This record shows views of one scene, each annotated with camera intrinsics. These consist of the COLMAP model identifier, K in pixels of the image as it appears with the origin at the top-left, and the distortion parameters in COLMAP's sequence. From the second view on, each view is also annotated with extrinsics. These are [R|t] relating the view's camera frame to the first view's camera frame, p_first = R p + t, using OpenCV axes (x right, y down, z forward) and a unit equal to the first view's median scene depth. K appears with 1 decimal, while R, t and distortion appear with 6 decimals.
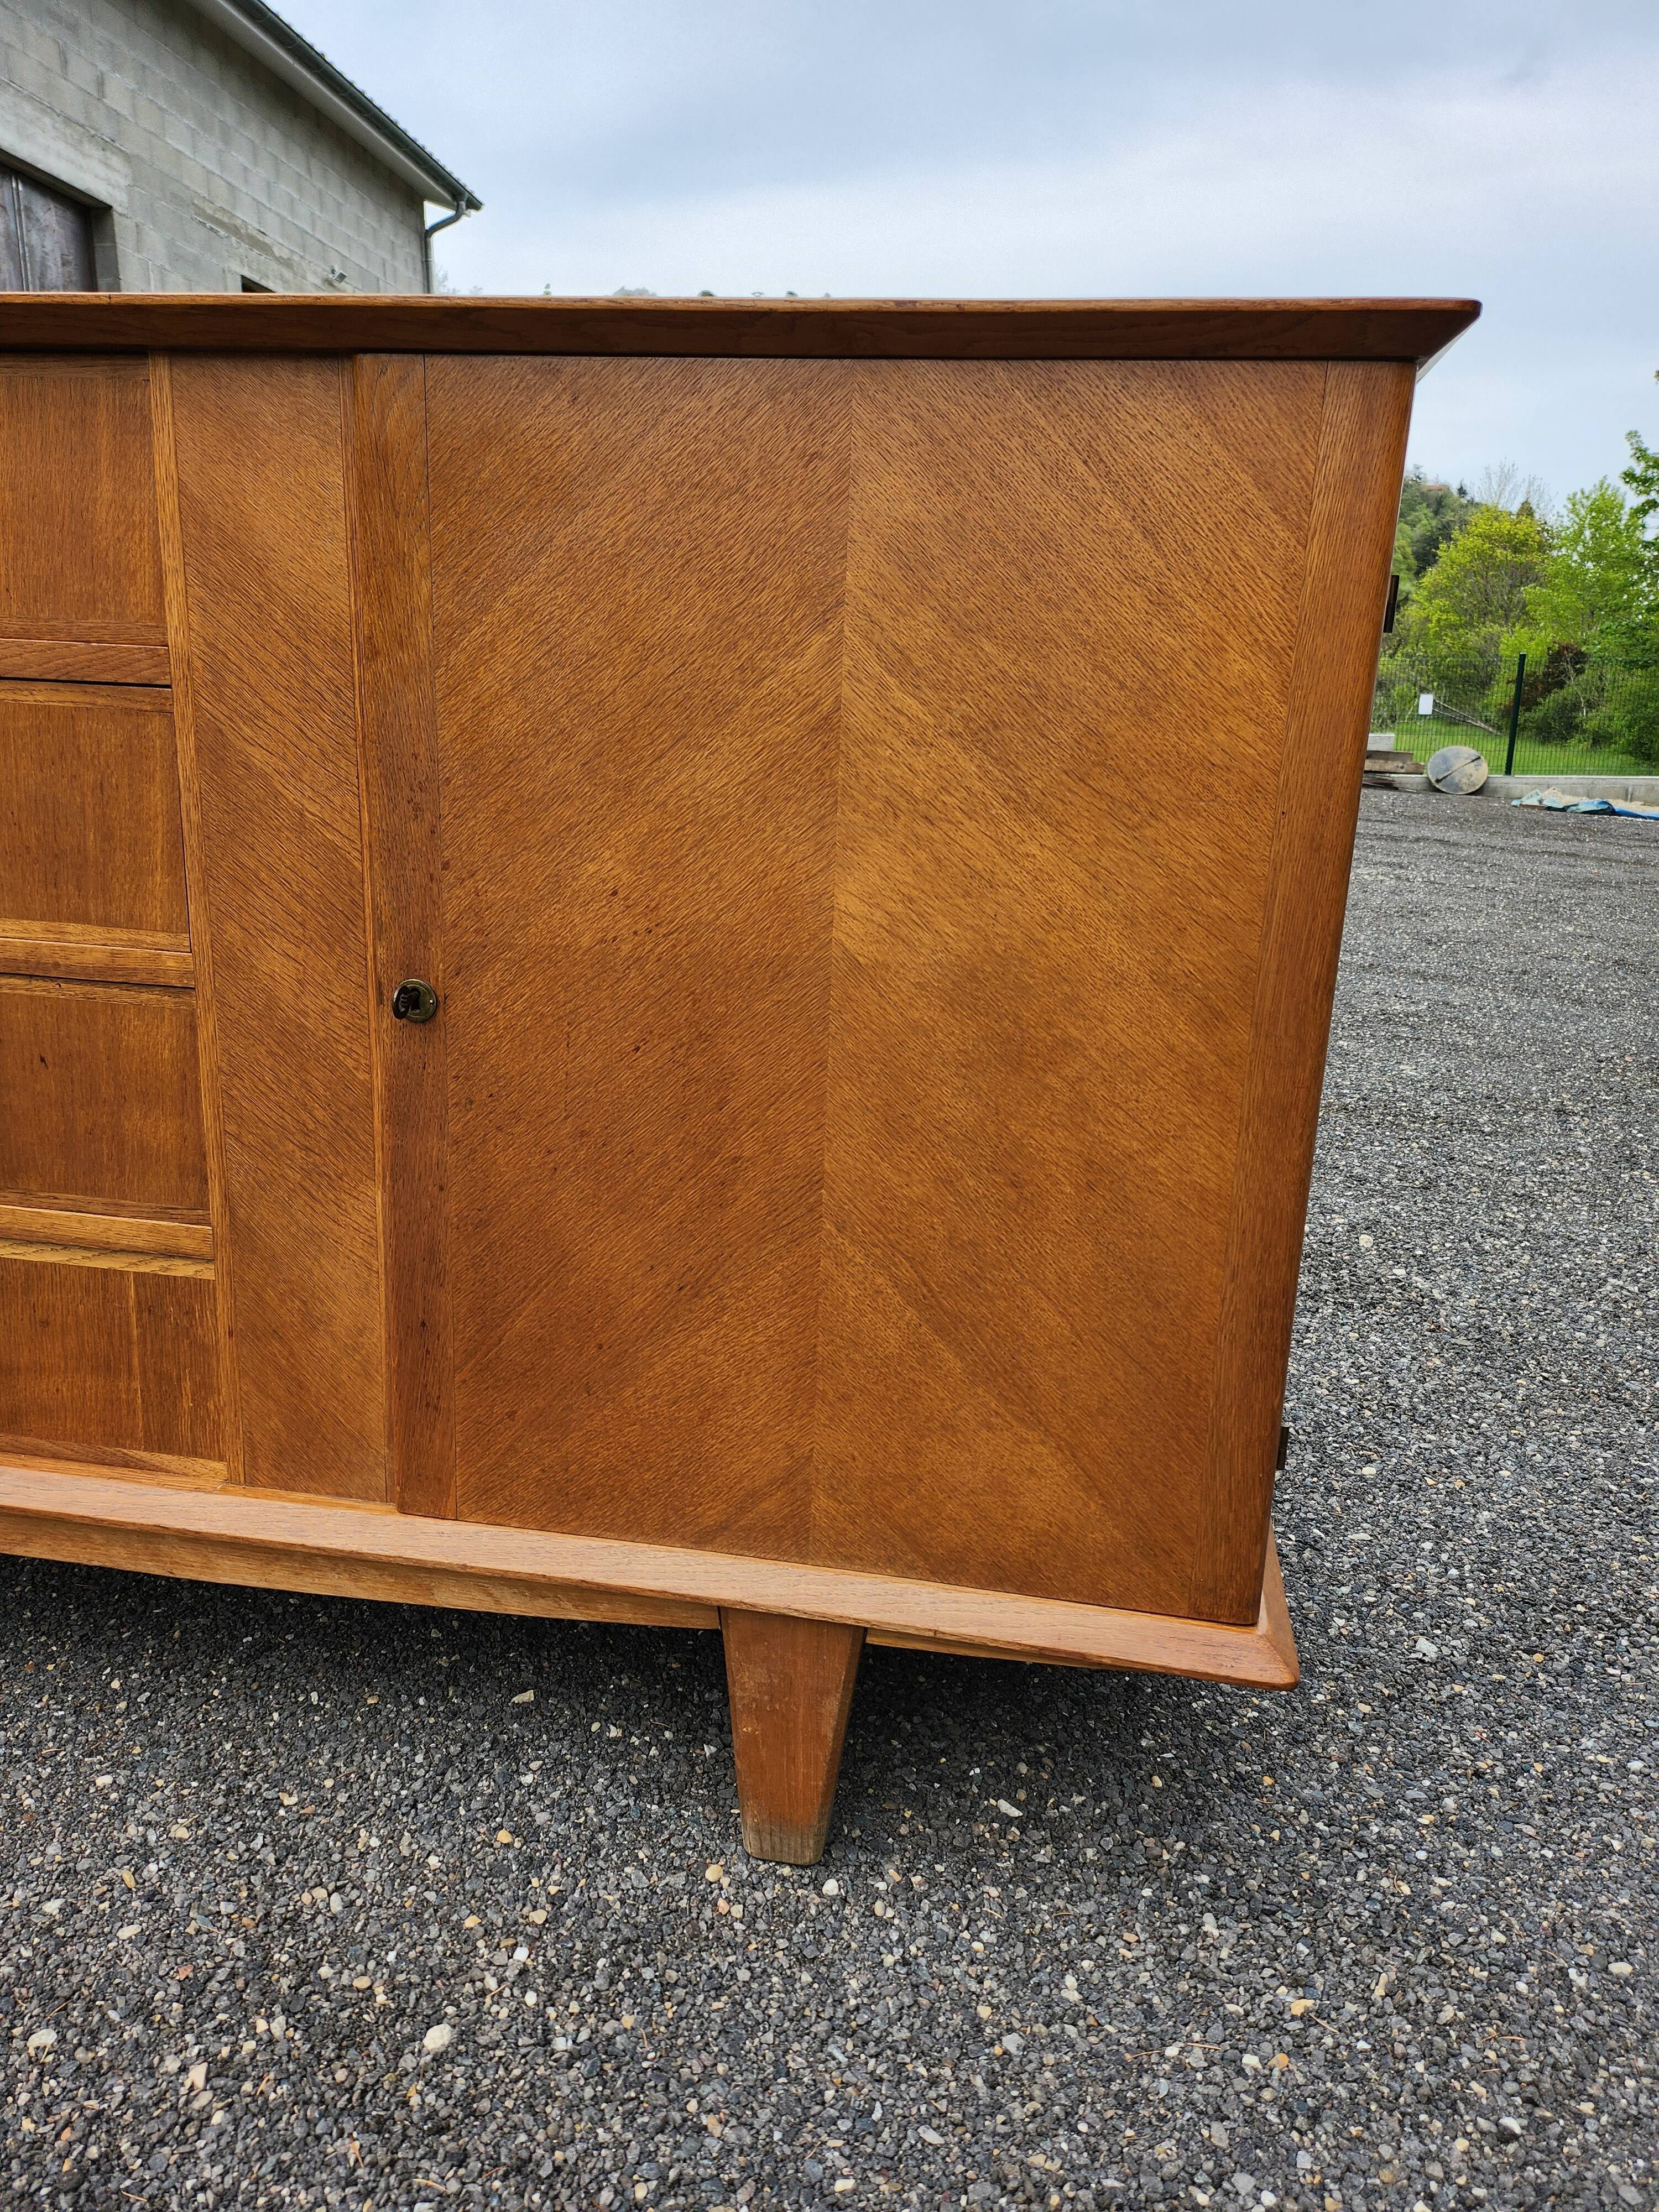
lens RADIAL K [[1569.7, 0, 844.8], [0, 1569.7, 1098.1], [0, 0, 1]] dist [0.064973, -0.073376]
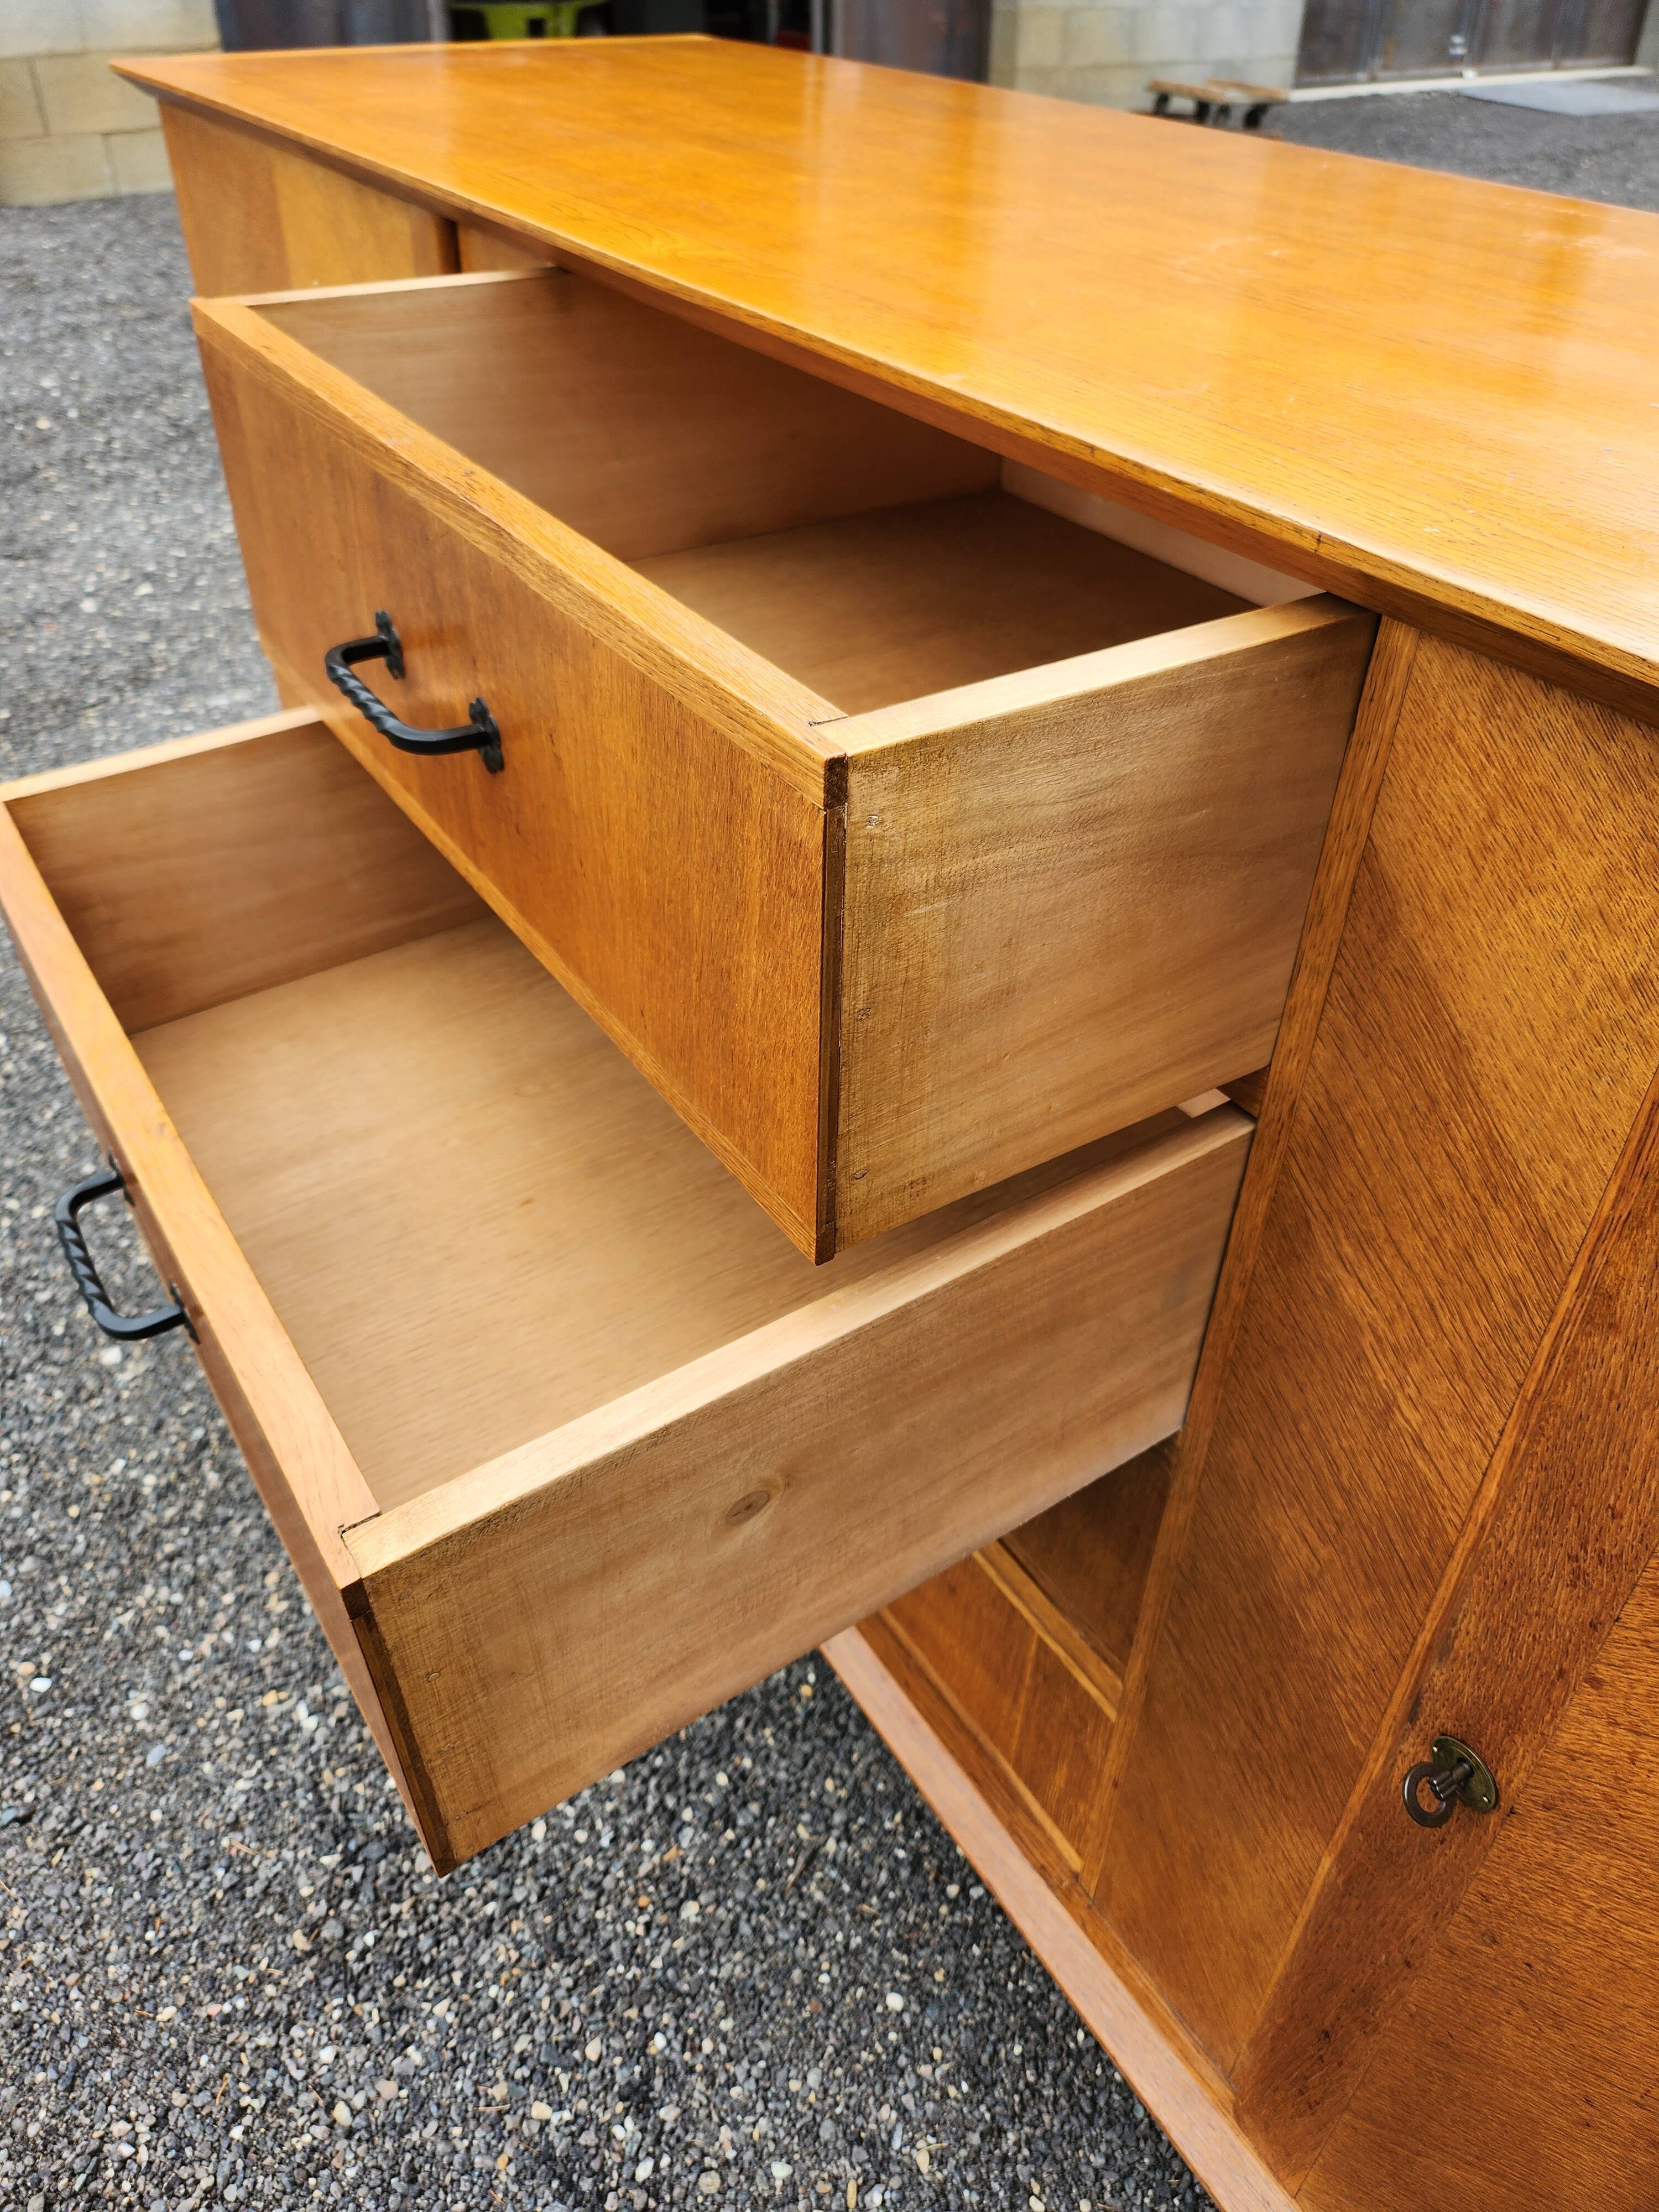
lens RADIAL K [[1569.7, 0, 817.1], [0, 1569.7, 1095.5], [0, 0, 1]] dist [0.064973, -0.073376]
pose [[0.683098, 0.426029, -0.593192, -0.192857], [-0.180994, 0.885644, 0.427641, -0.469271], [0.707544, -0.184757, 0.682090, 0.486747]]
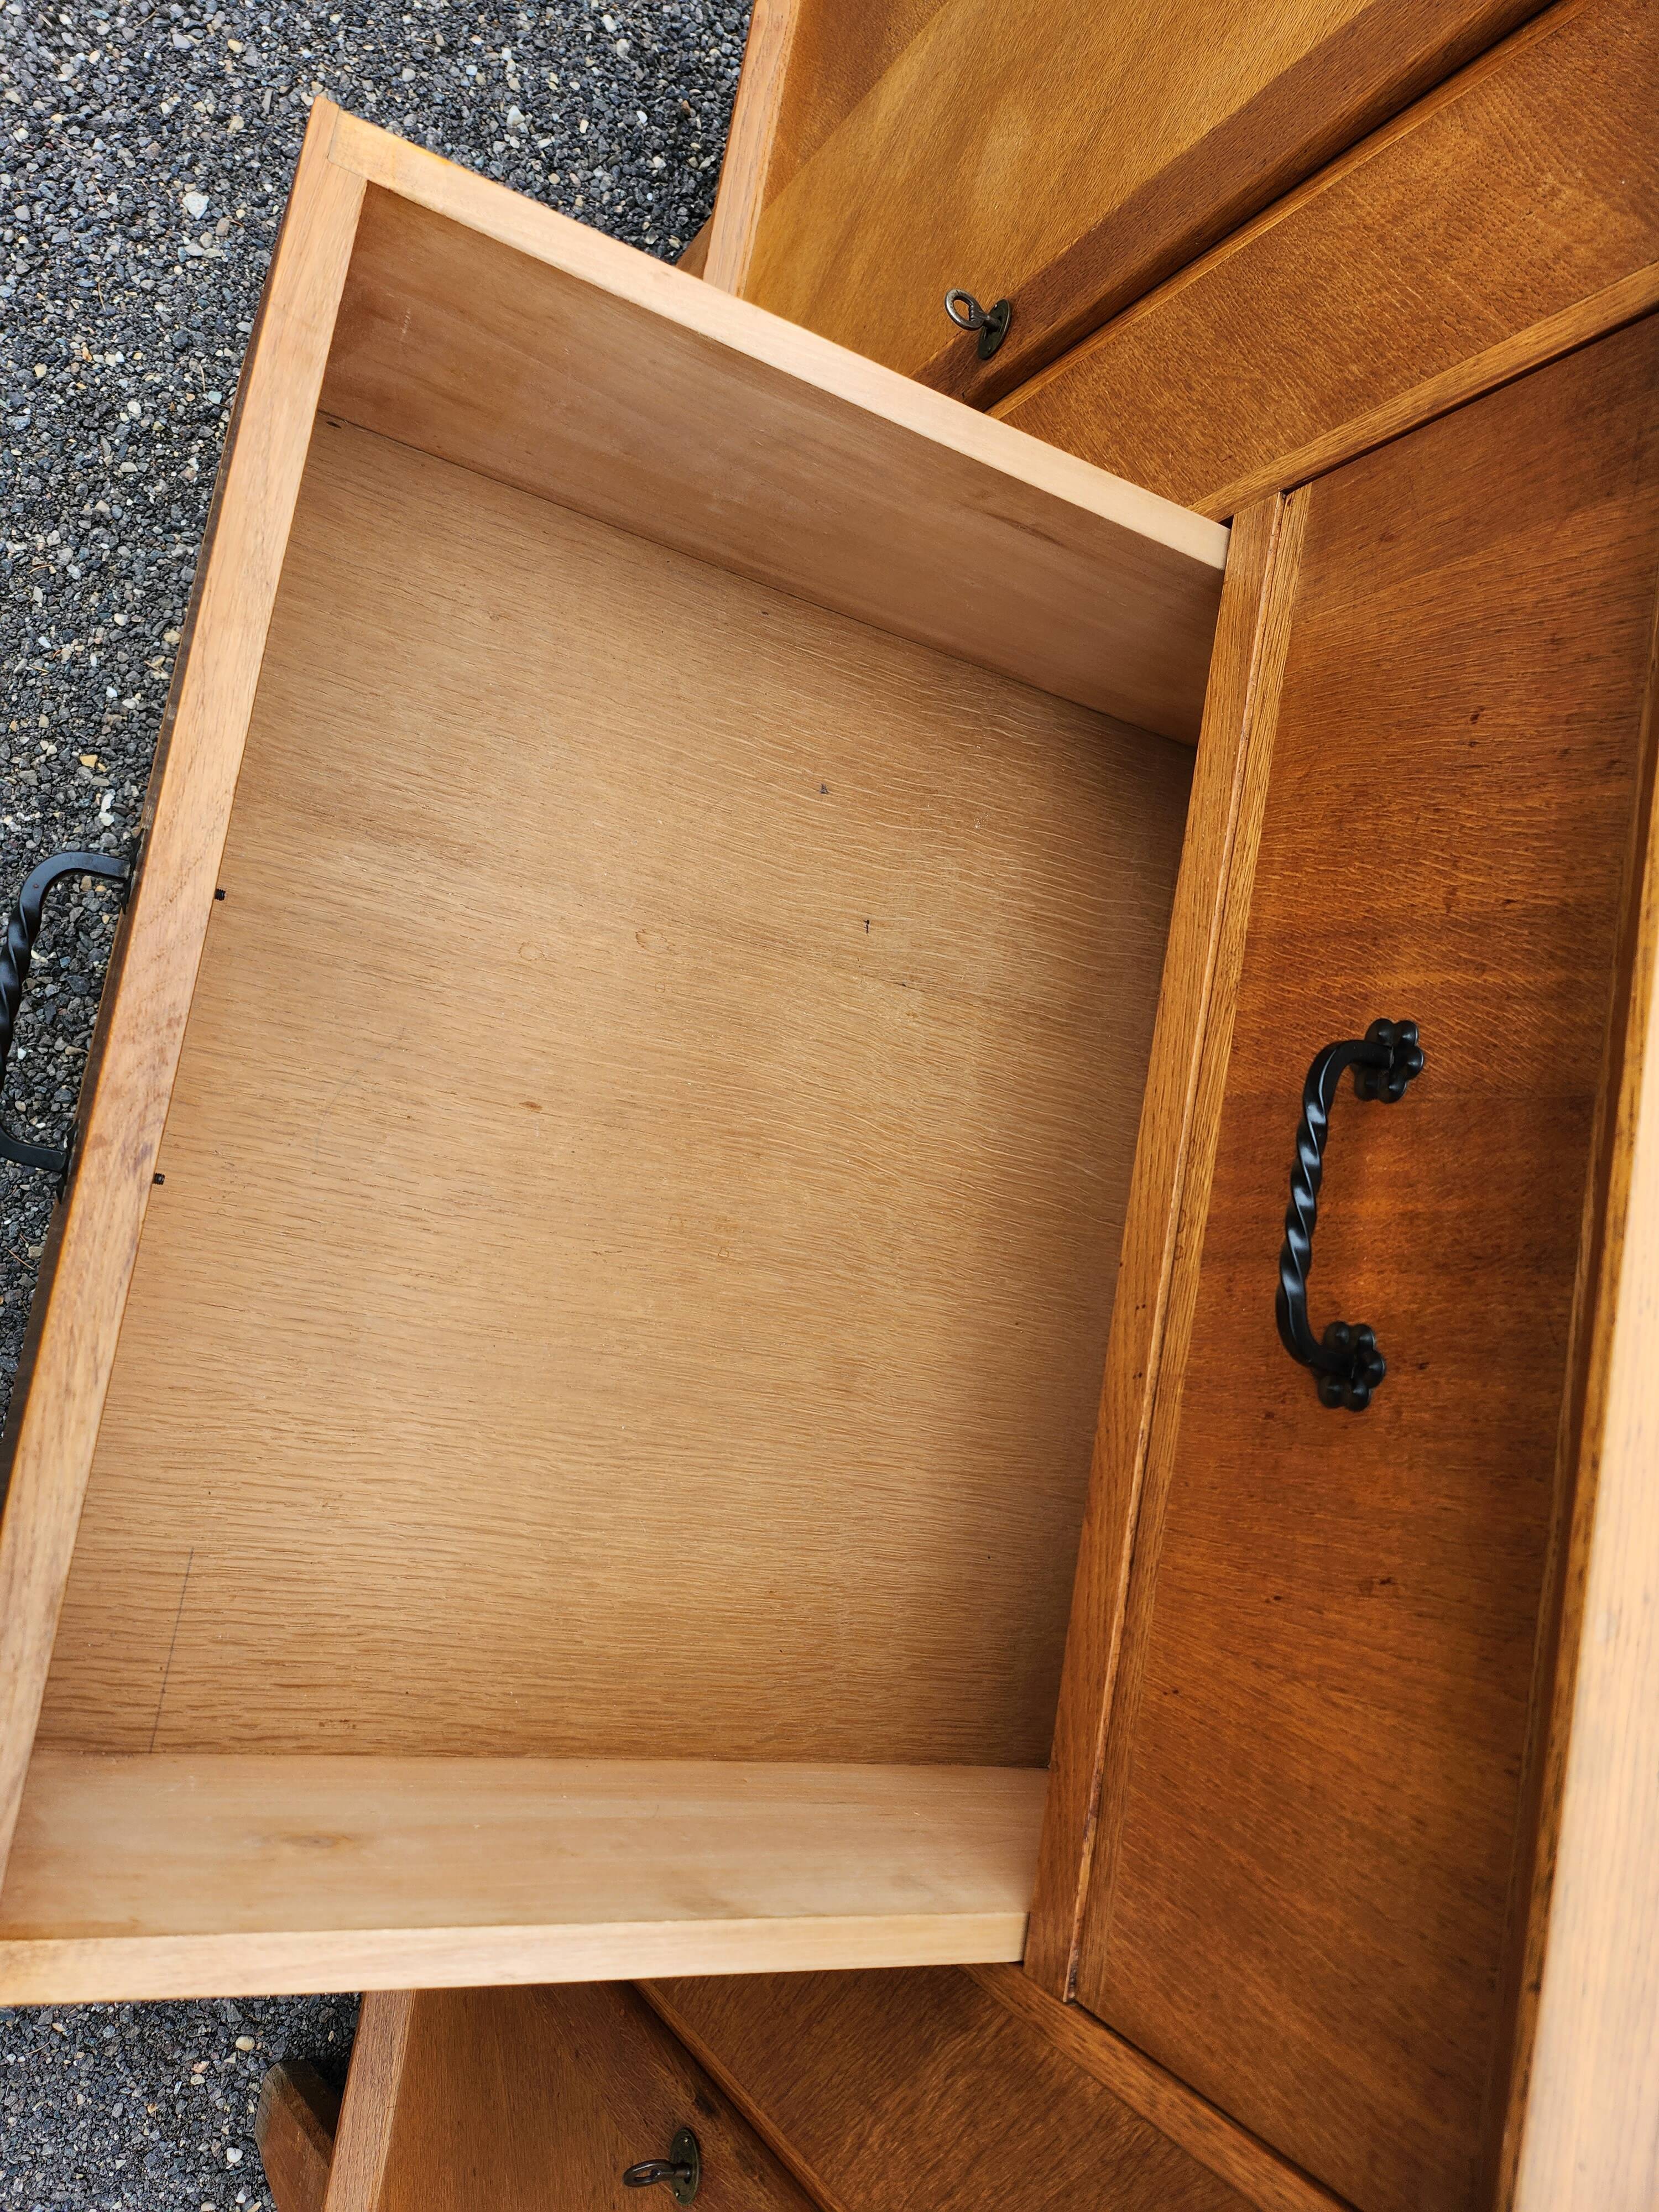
lens RADIAL K [[1569.7, 0, 811.5], [0, 1569.7, 1106.2], [0, 0, 1]] dist [0.064973, -0.073376]
pose [[0.005367, 0.997179, -0.074869, -0.660842], [-0.690288, 0.057865, 0.721217, -0.607133], [0.723515, 0.047810, 0.688651, 0.541922]]
